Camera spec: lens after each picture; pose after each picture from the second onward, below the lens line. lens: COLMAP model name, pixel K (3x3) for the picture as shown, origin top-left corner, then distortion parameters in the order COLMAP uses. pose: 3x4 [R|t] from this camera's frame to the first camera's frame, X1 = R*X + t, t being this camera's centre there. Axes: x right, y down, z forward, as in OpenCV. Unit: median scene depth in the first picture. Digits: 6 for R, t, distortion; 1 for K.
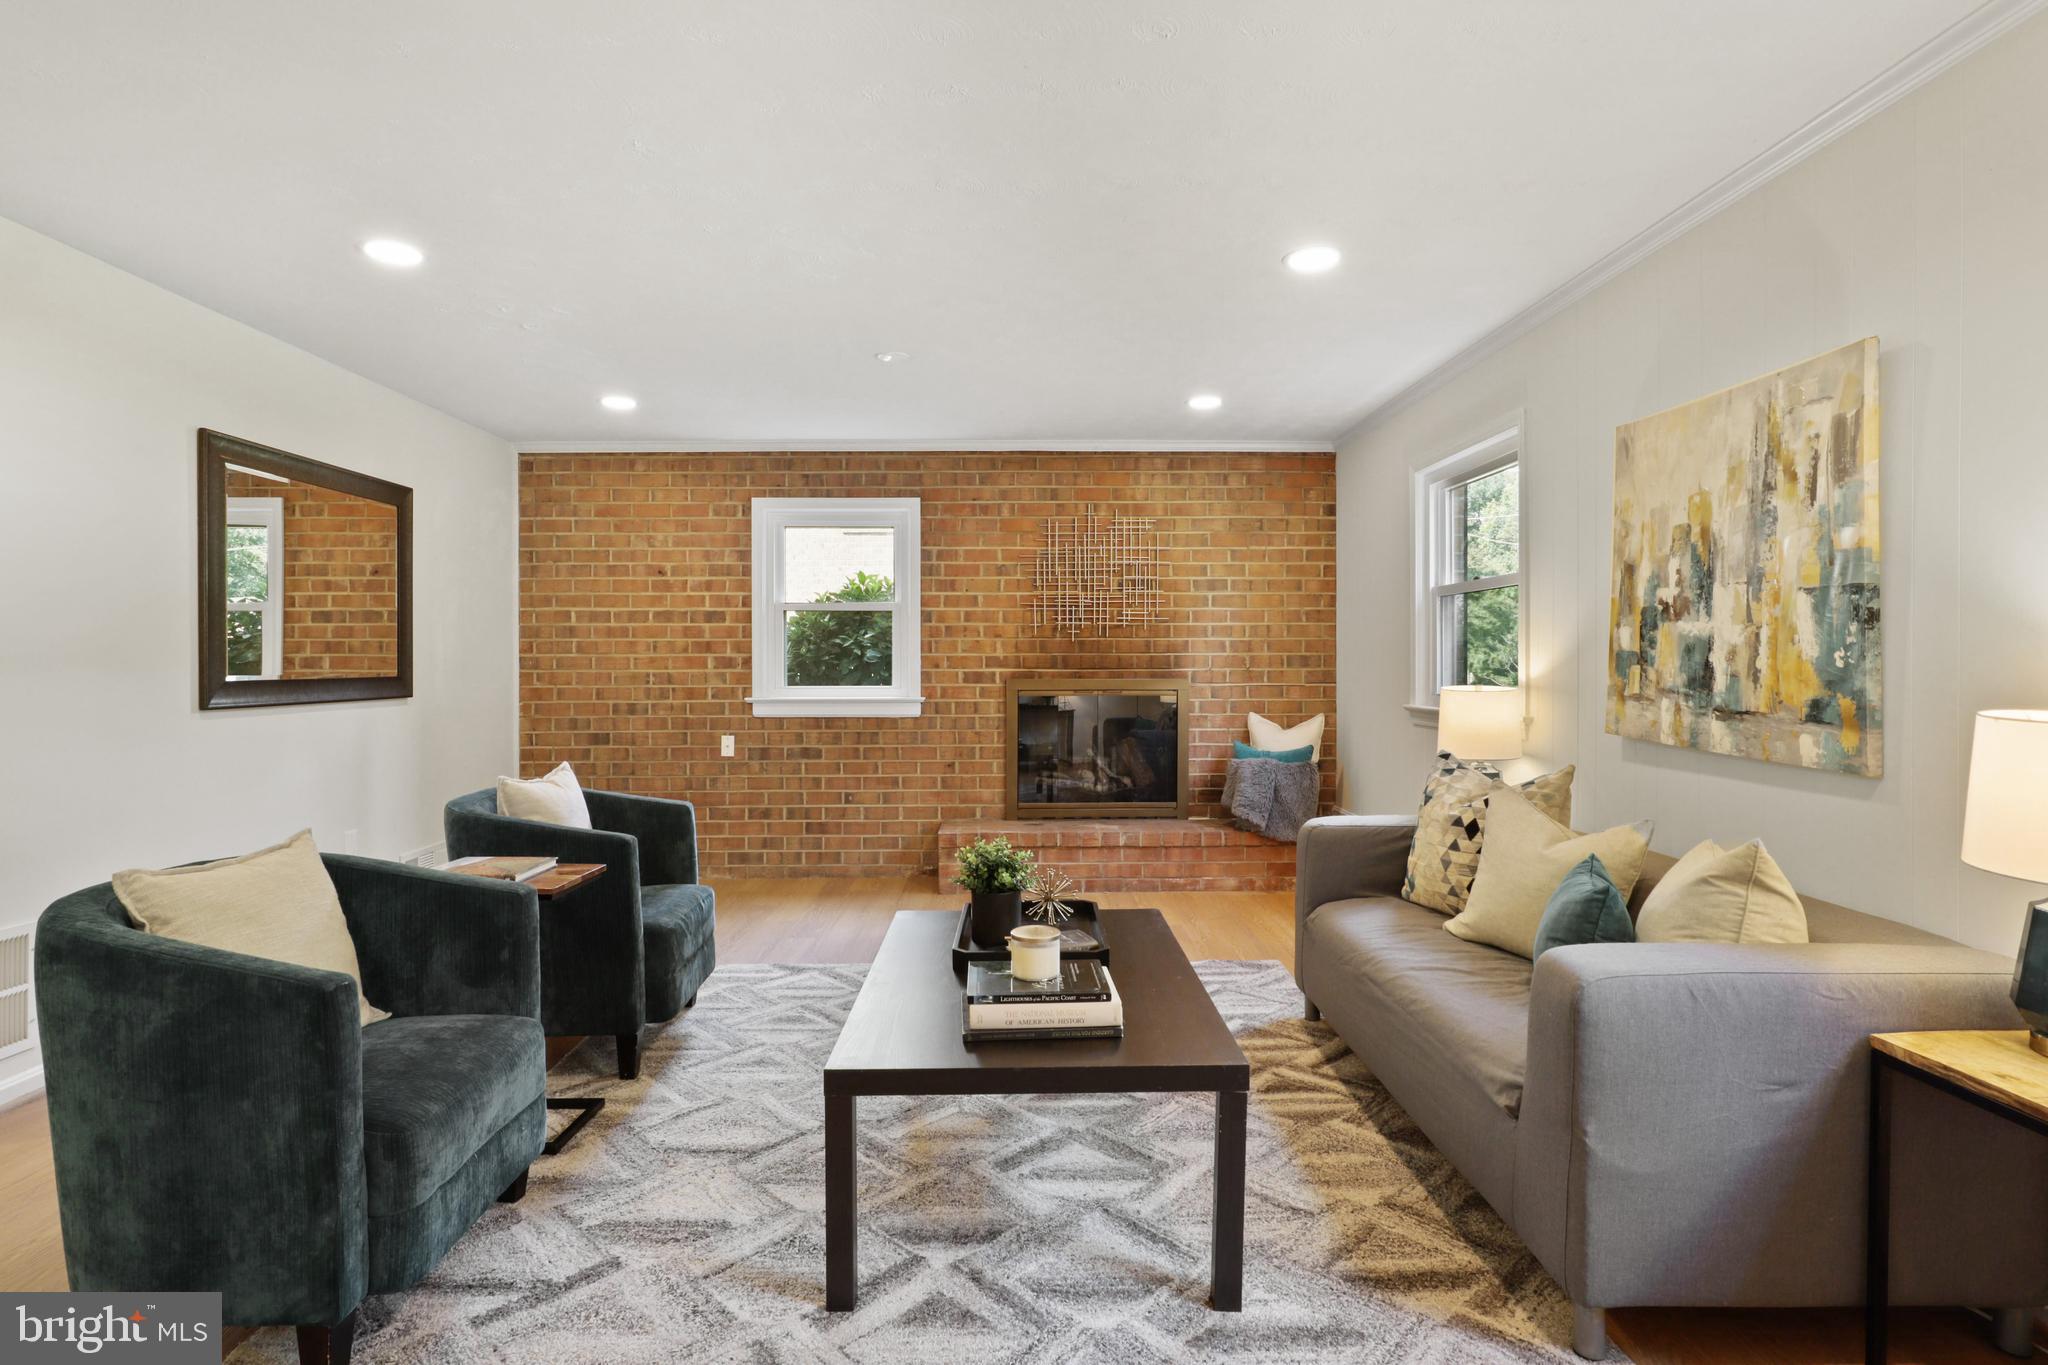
lens RADIAL K [[1028.5, 0, 1021.5], [0, 1028.5, 671.6], [0, 0, 1]] dist [-0.032151, 0.019055]
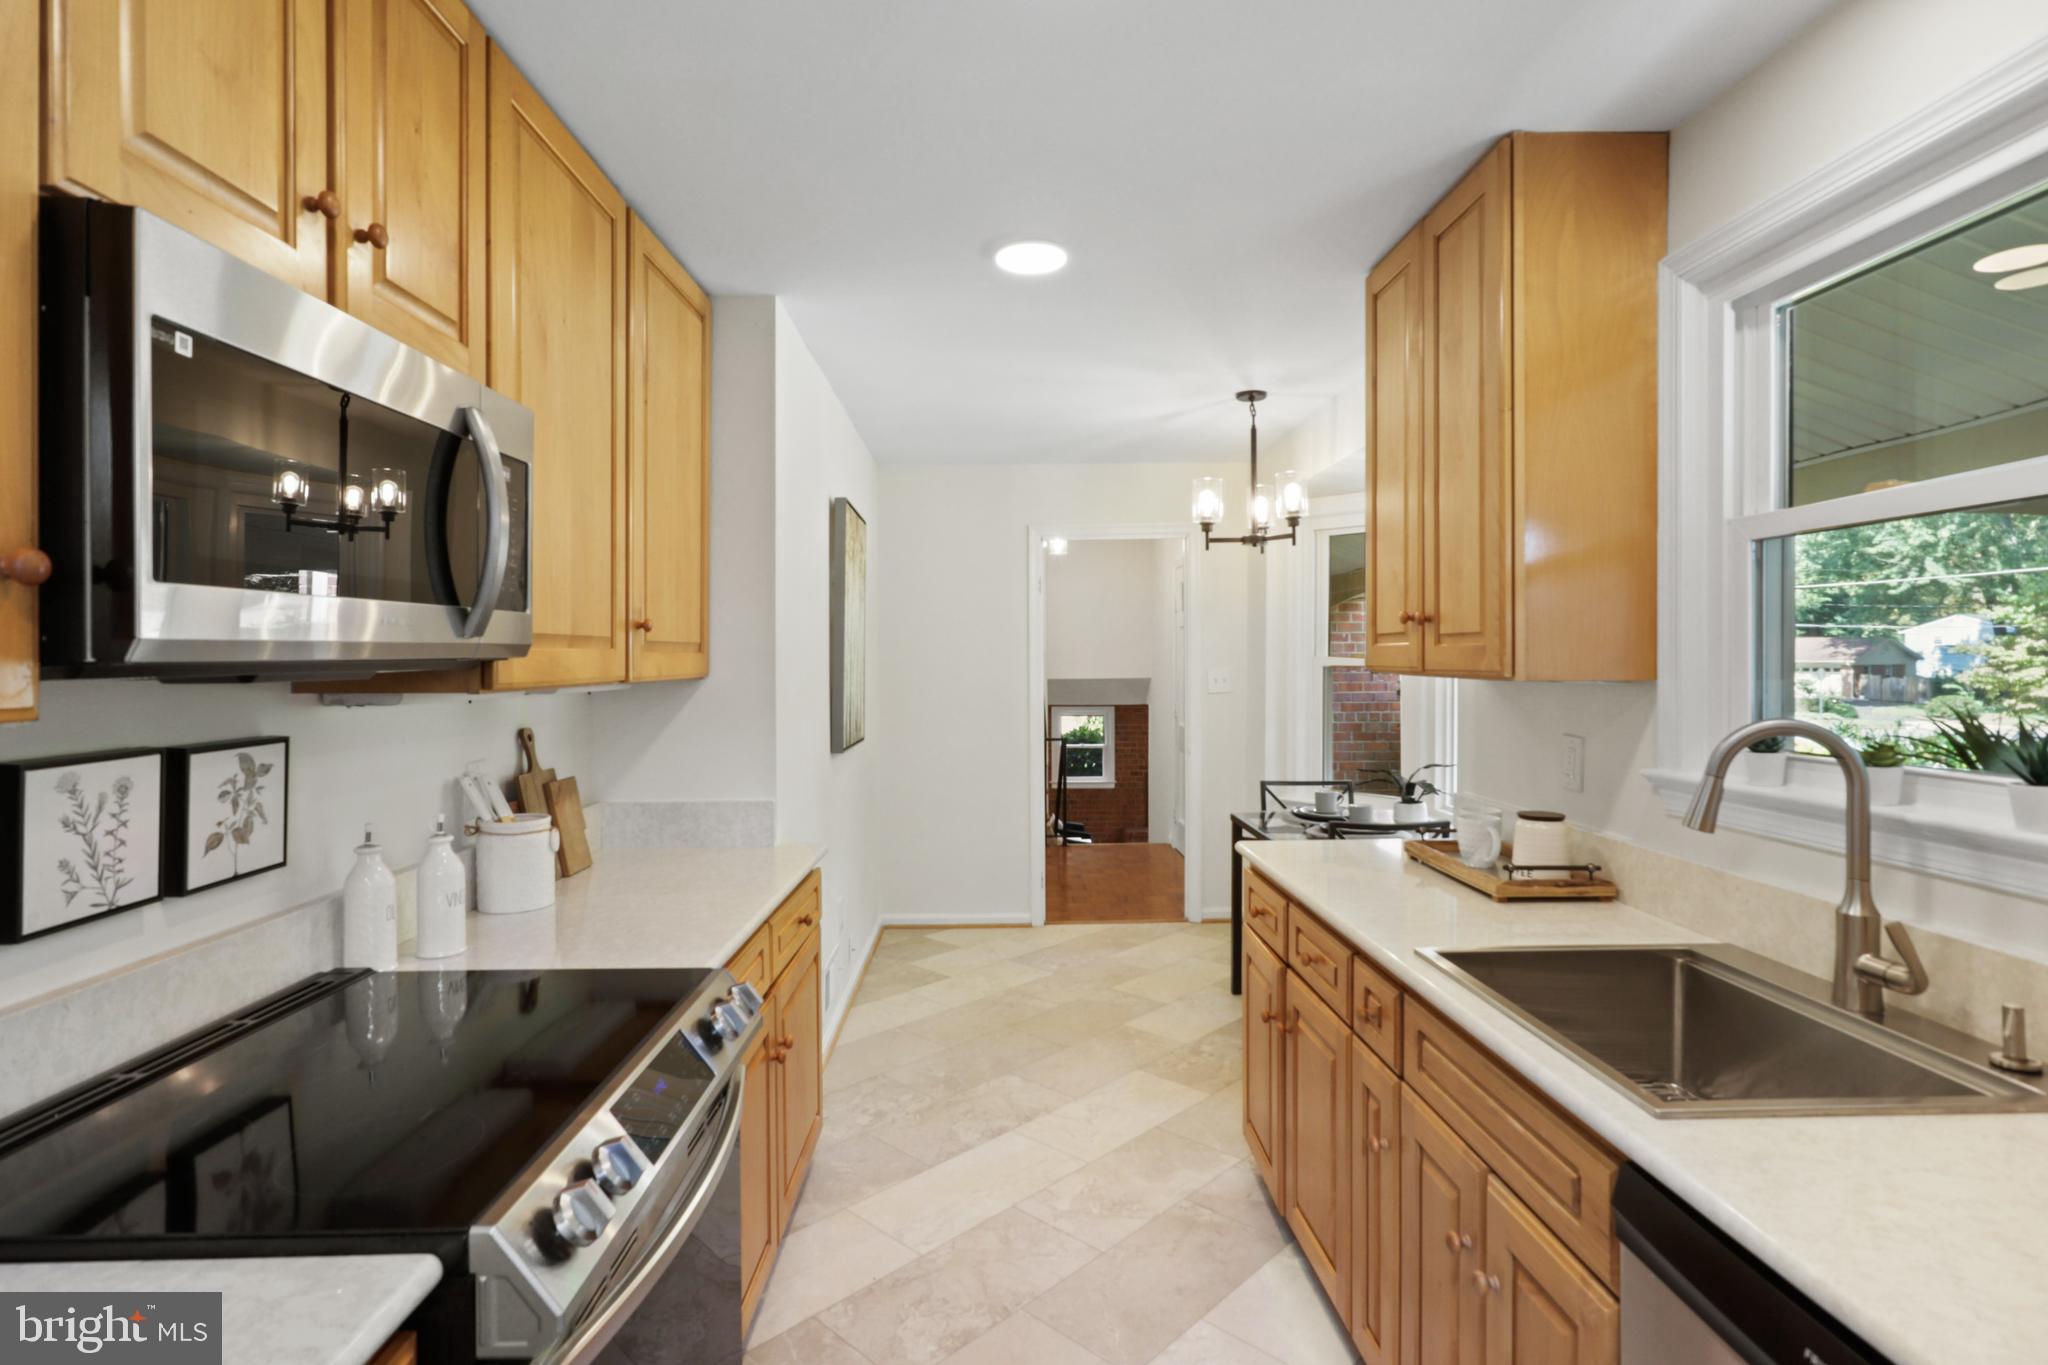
lens RADIAL K [[1028.5, 0, 1021.5], [0, 1028.5, 671.6], [0, 0, 1]] dist [-0.032151, 0.019055]
pose [[0.999934, -0.001917, 0.011288, -0.393465], [0.001881, 0.999993, 0.003160, -0.284651], [-0.011294, -0.003138, 0.999931, -1.761022]]
